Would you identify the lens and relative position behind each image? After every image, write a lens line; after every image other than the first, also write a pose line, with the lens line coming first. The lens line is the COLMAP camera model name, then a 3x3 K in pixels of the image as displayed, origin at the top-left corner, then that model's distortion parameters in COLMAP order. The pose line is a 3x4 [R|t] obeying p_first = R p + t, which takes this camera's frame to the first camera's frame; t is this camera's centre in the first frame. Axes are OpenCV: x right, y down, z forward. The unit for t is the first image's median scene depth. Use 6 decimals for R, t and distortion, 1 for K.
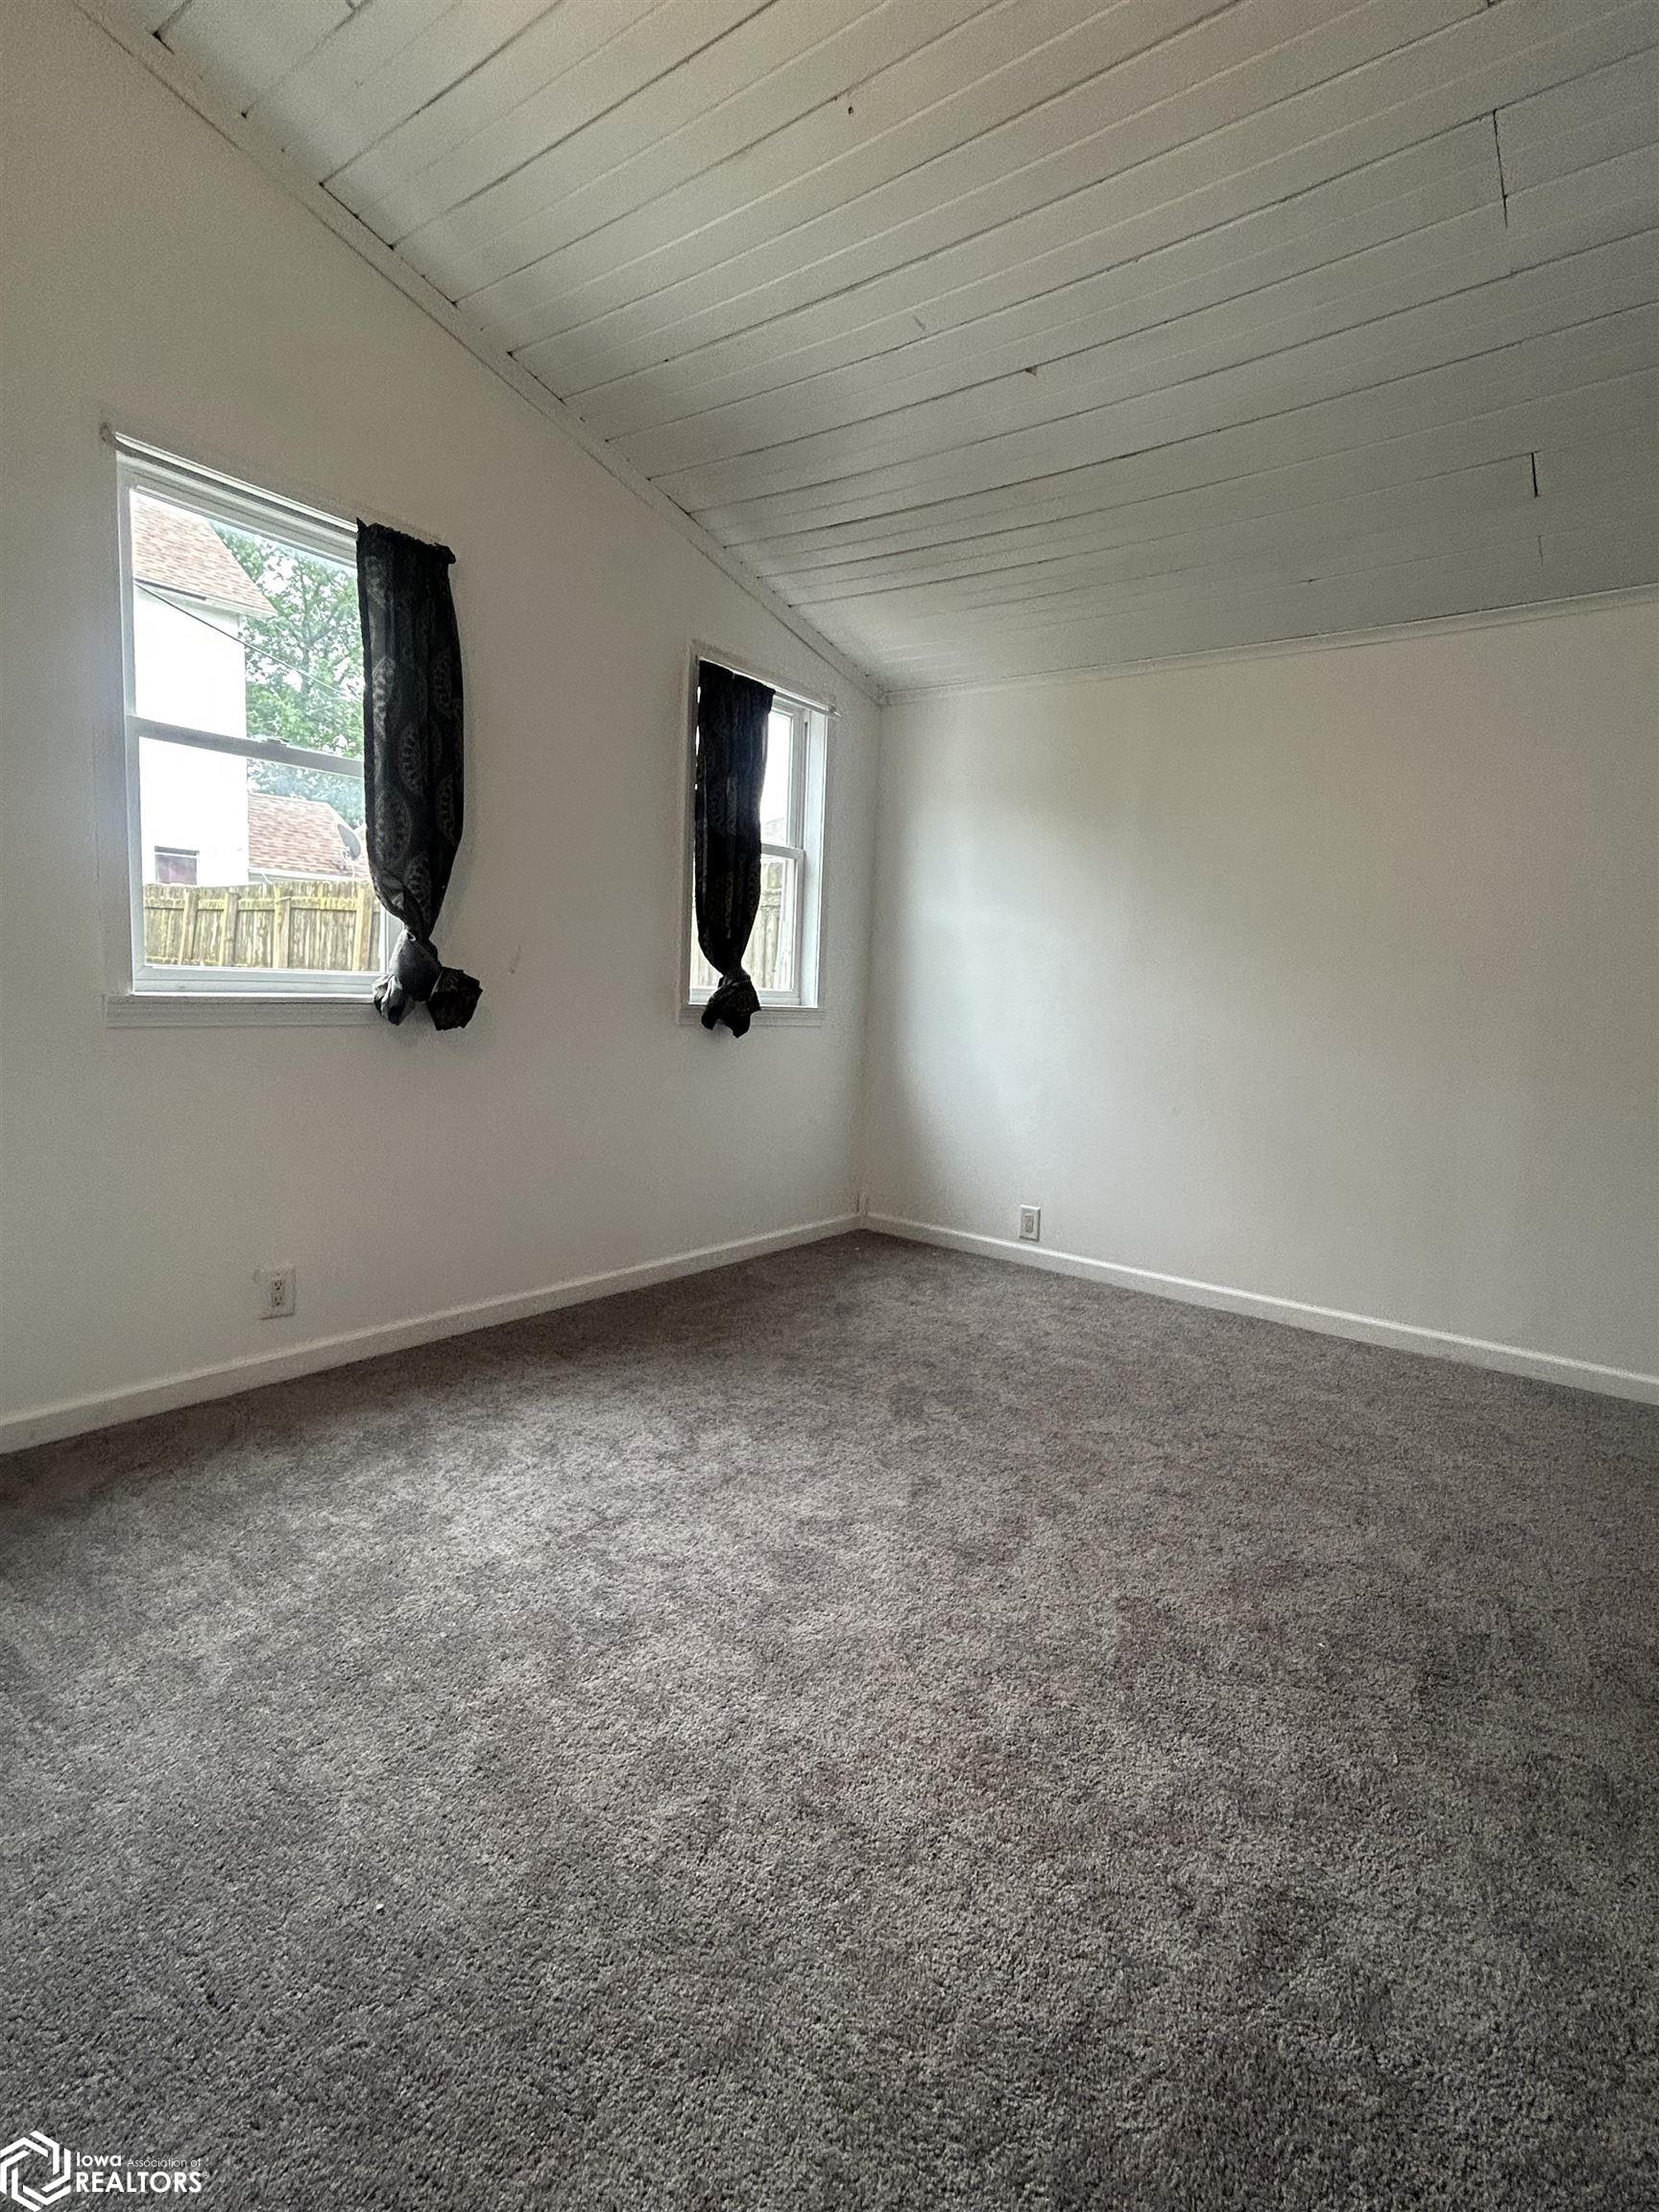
lens RADIAL K [[1078.8, 0, 835.8], [0, 1078.8, 1089.3], [0, 0, 1]] dist [-0.001233, 0.005412]
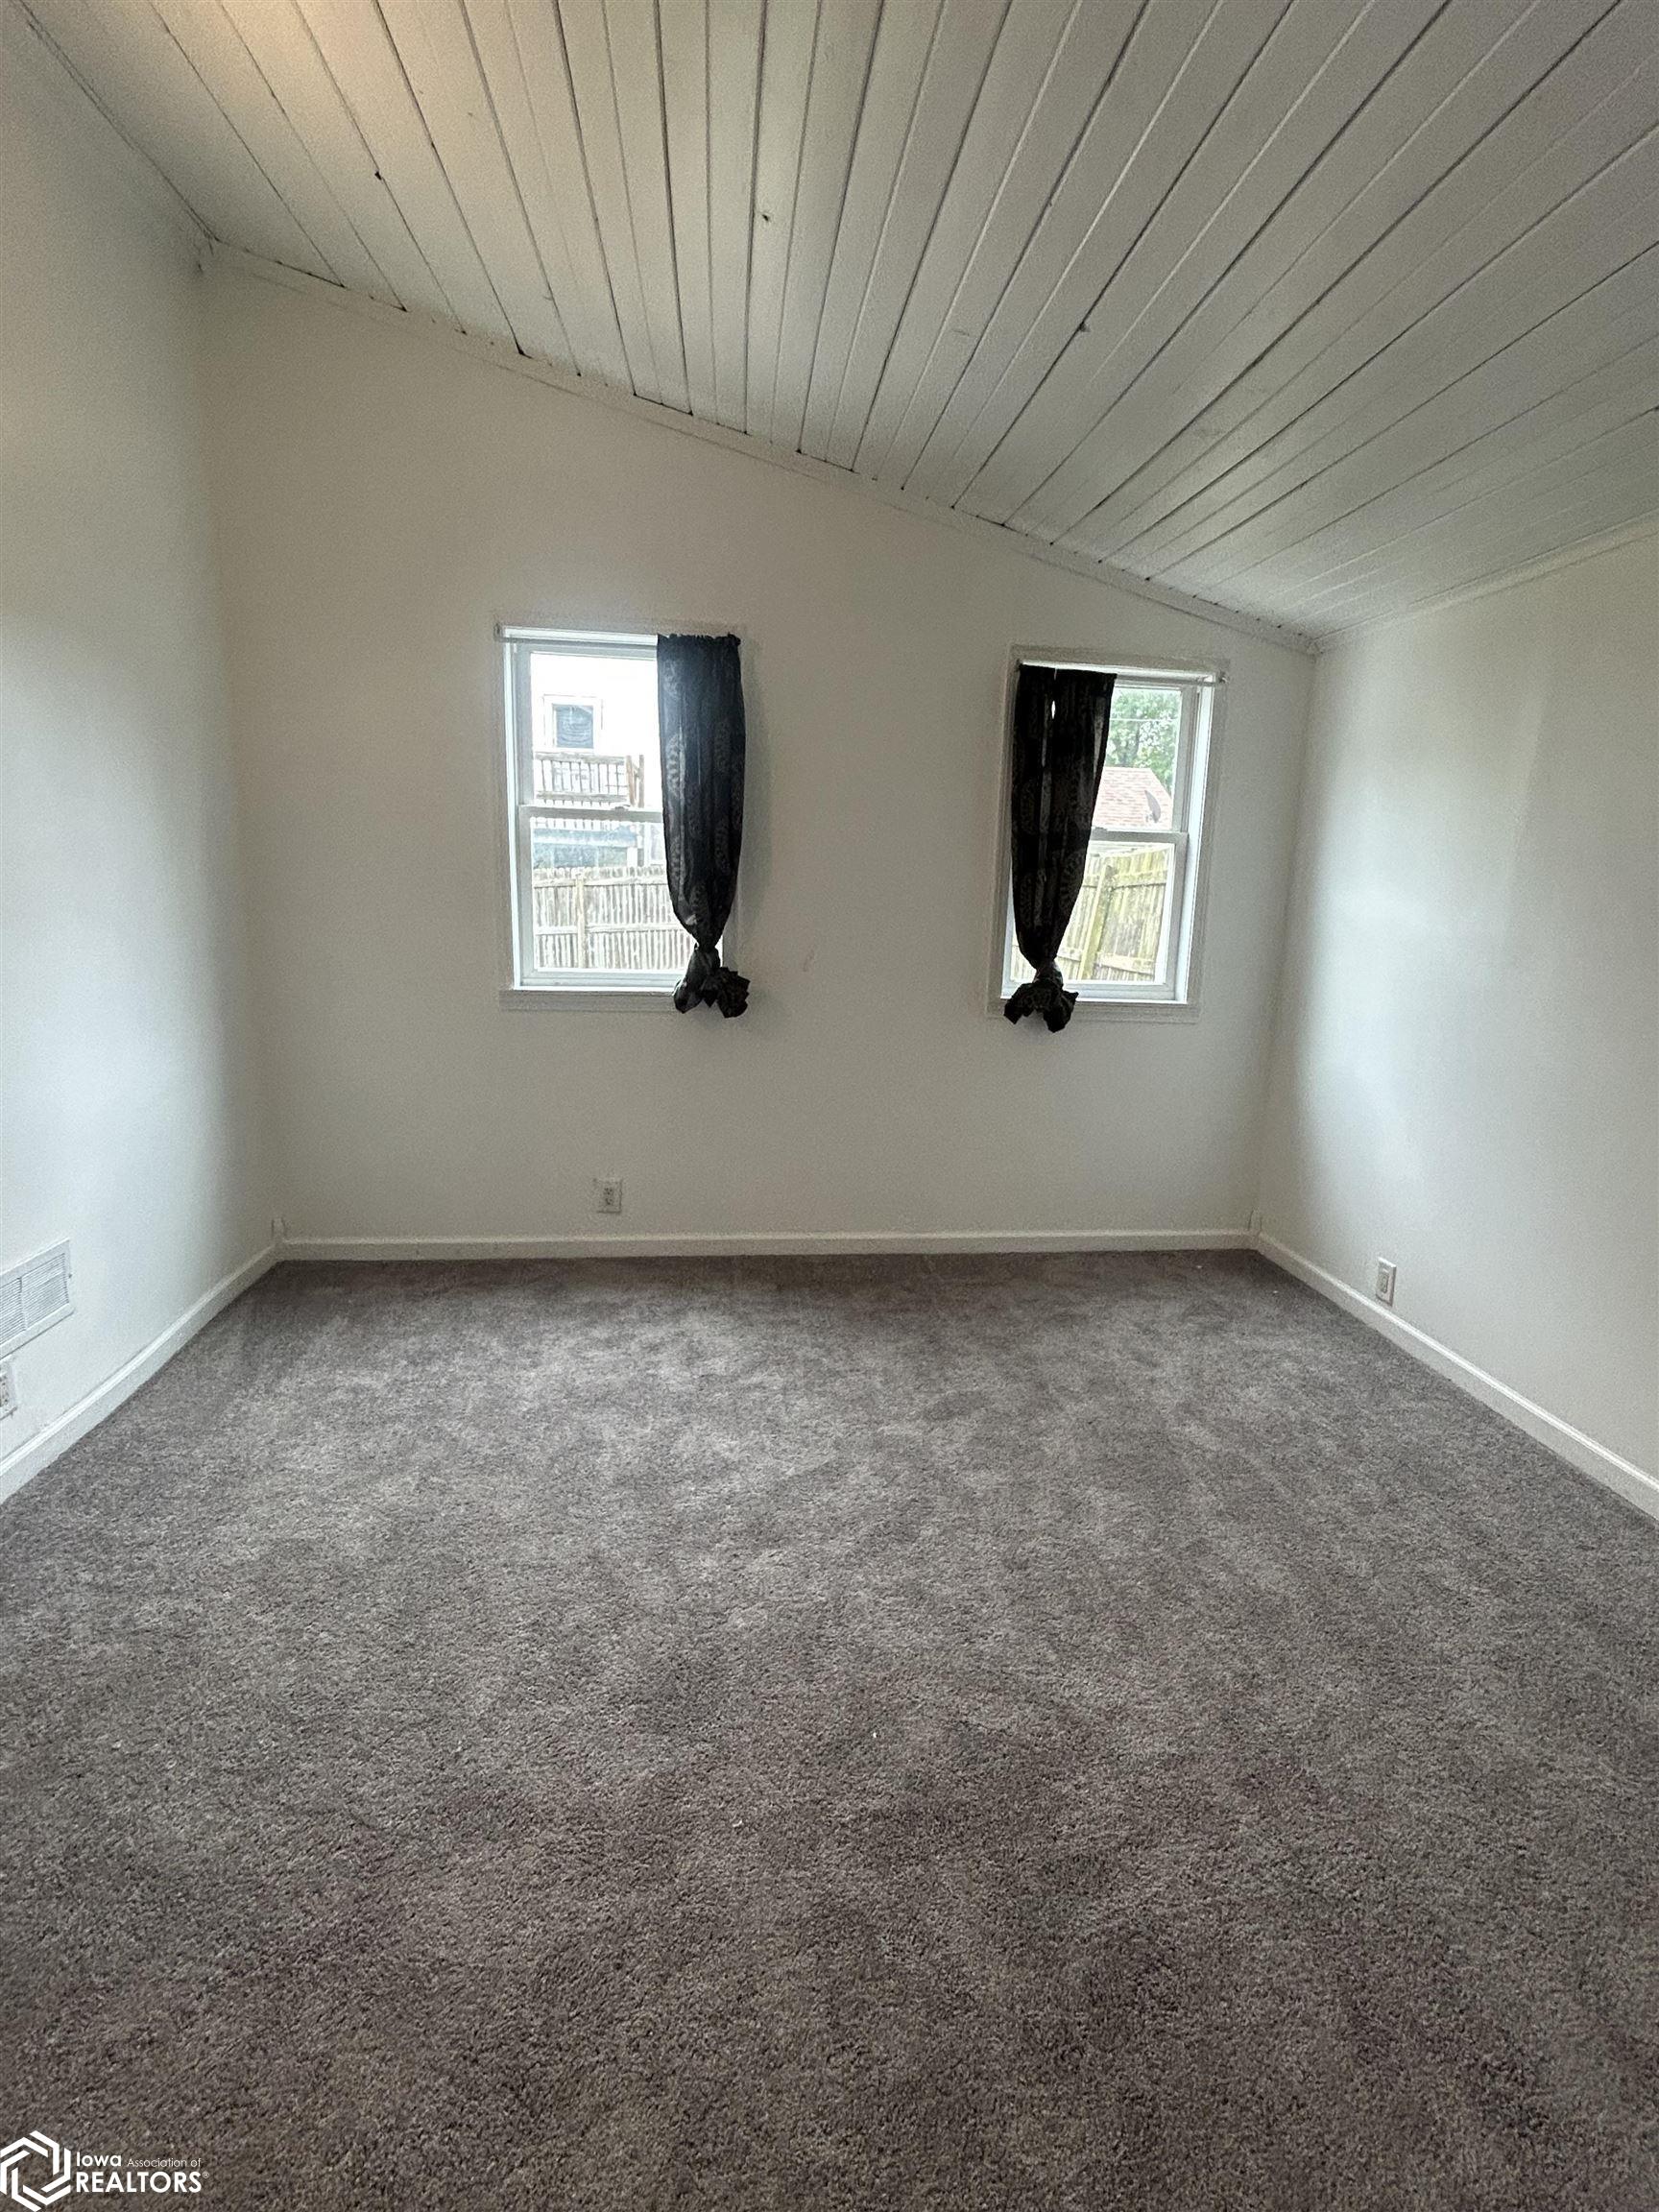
lens RADIAL K [[1078.8, 0, 835.8], [0, 1078.8, 1089.3], [0, 0, 1]] dist [-0.001233, 0.005412]
pose [[0.709971, 0.103908, -0.696523, 0.816344], [-0.071612, 0.994580, 0.075378, -0.097491], [0.700580, -0.003637, 0.713564, 0.232907]]
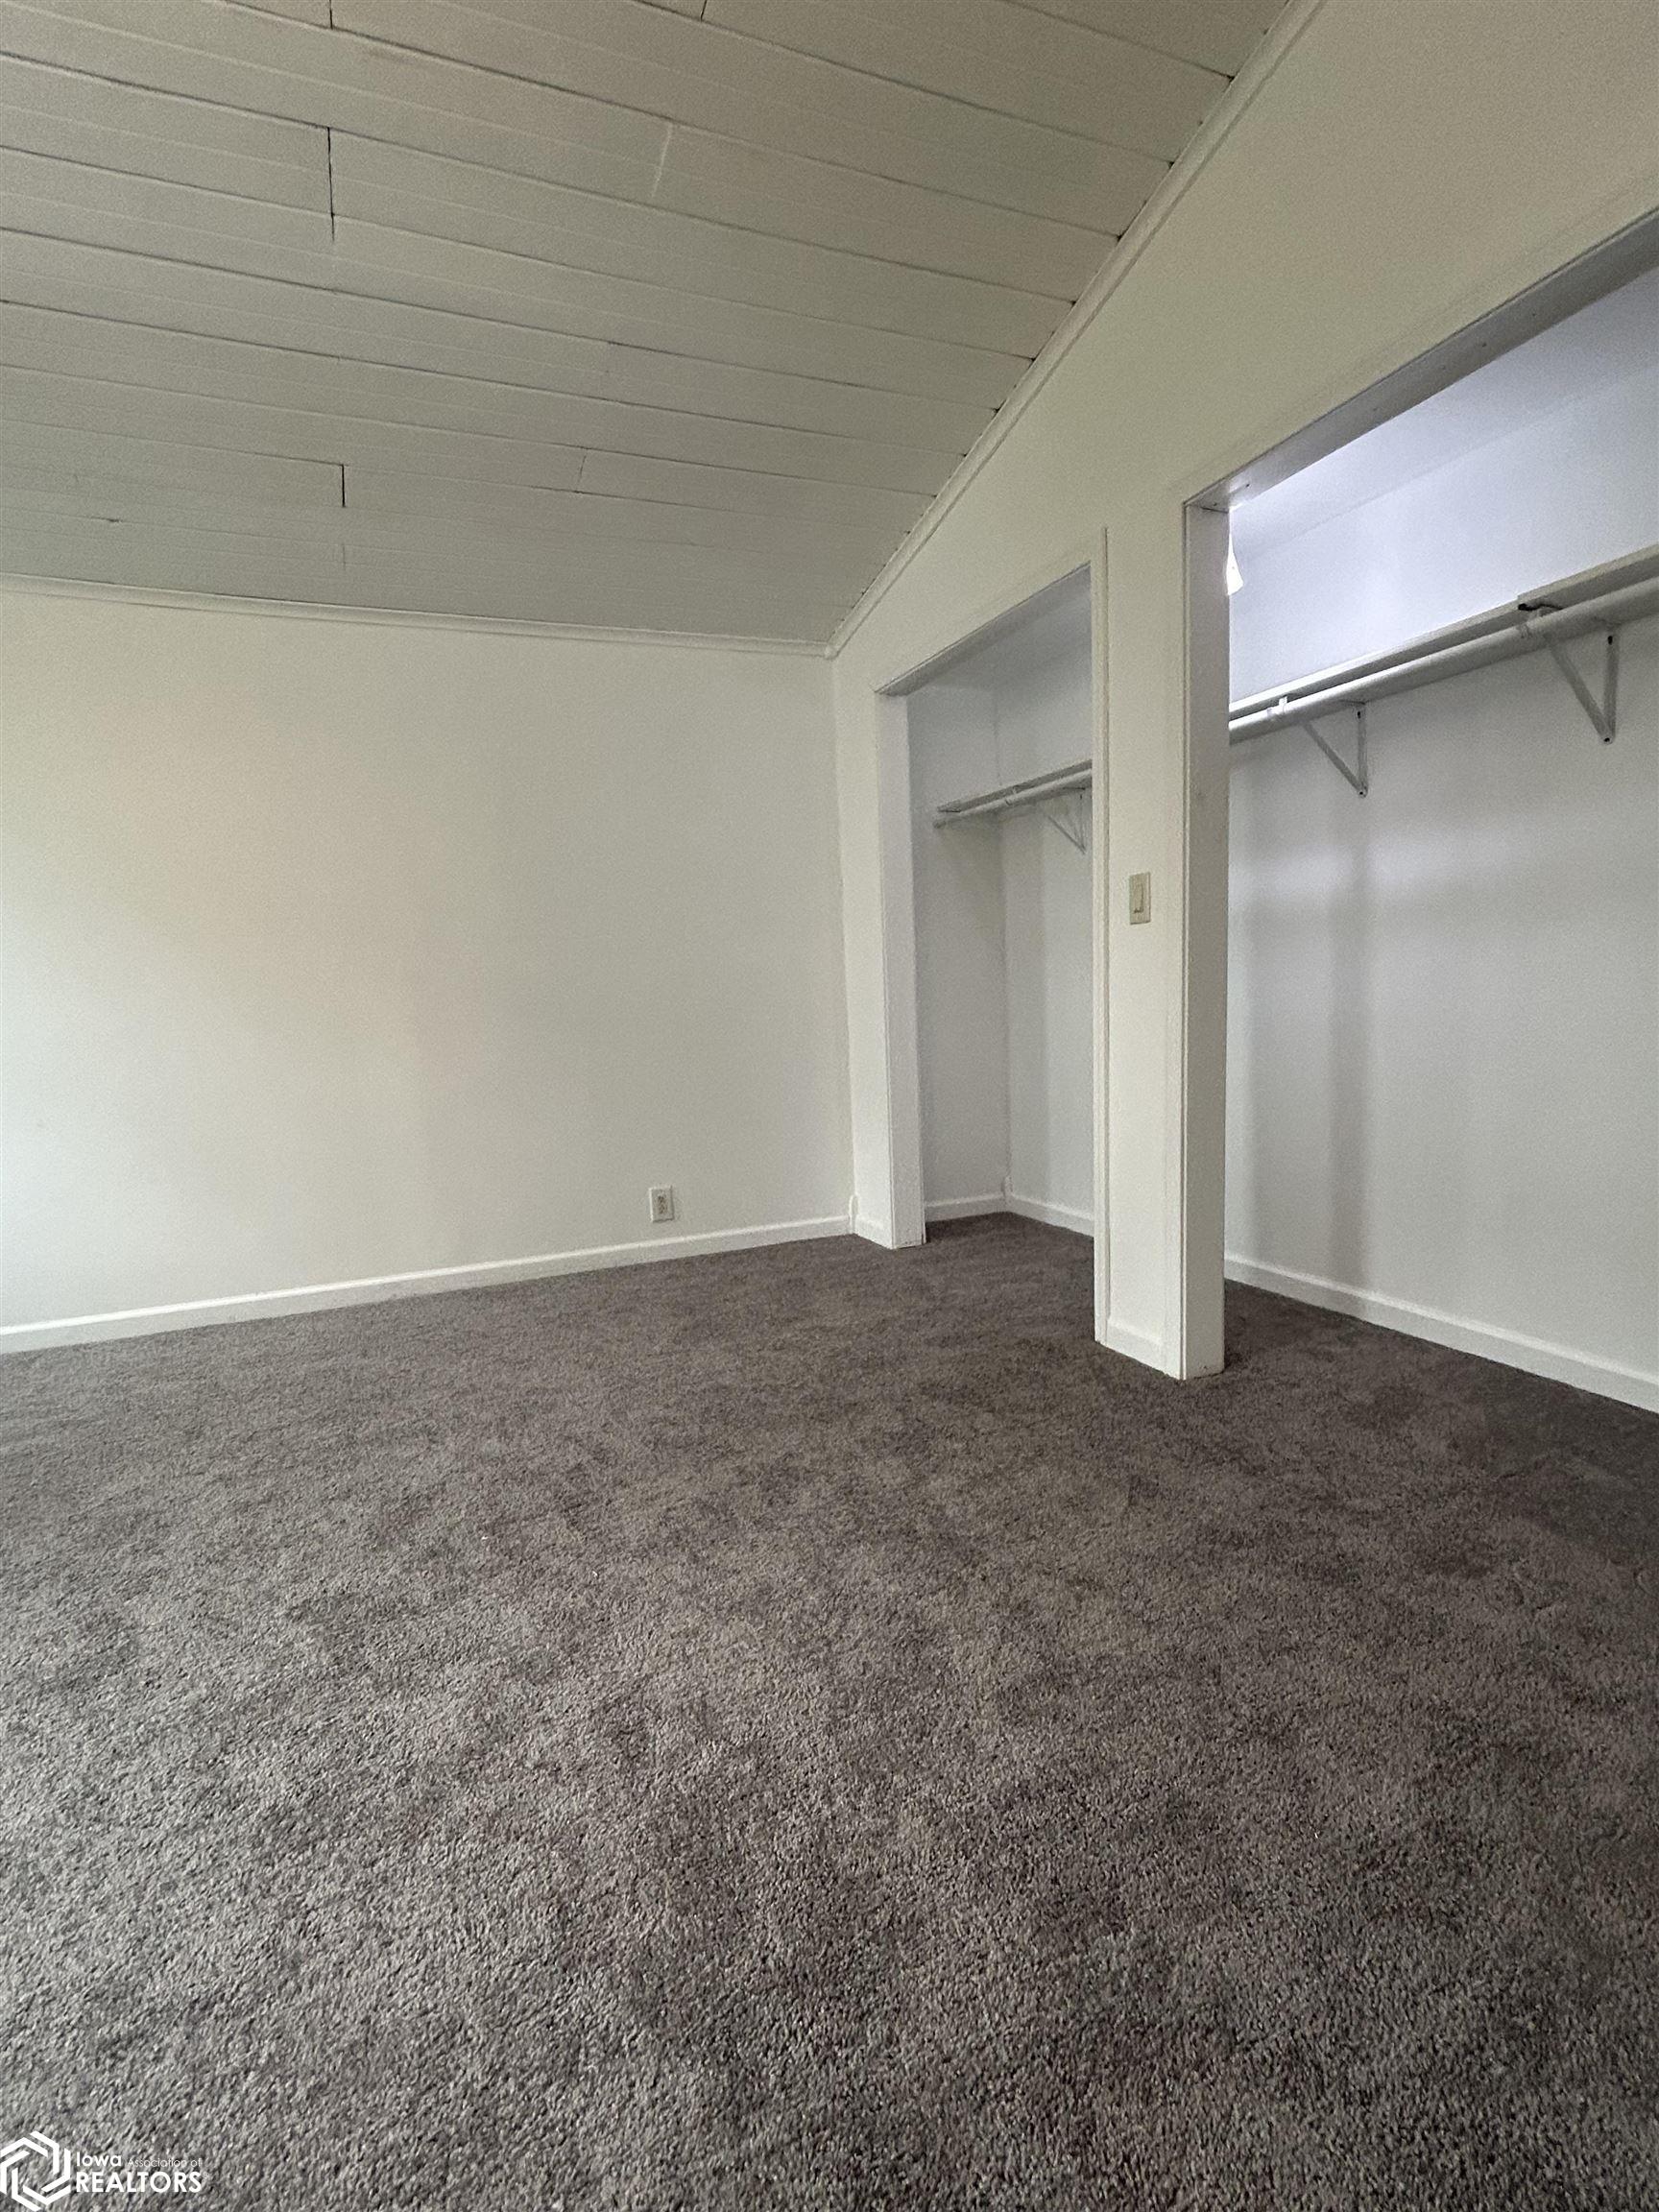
lens RADIAL K [[1078.8, 0, 835.8], [0, 1078.8, 1089.3], [0, 0, 1]] dist [-0.001233, 0.005412]
pose [[0.469989, -0.143707, 0.870895, -0.206346], [0.149697, 0.985342, 0.081806, 0.029933], [-0.869886, 0.091923, 0.484612, 0.104506]]
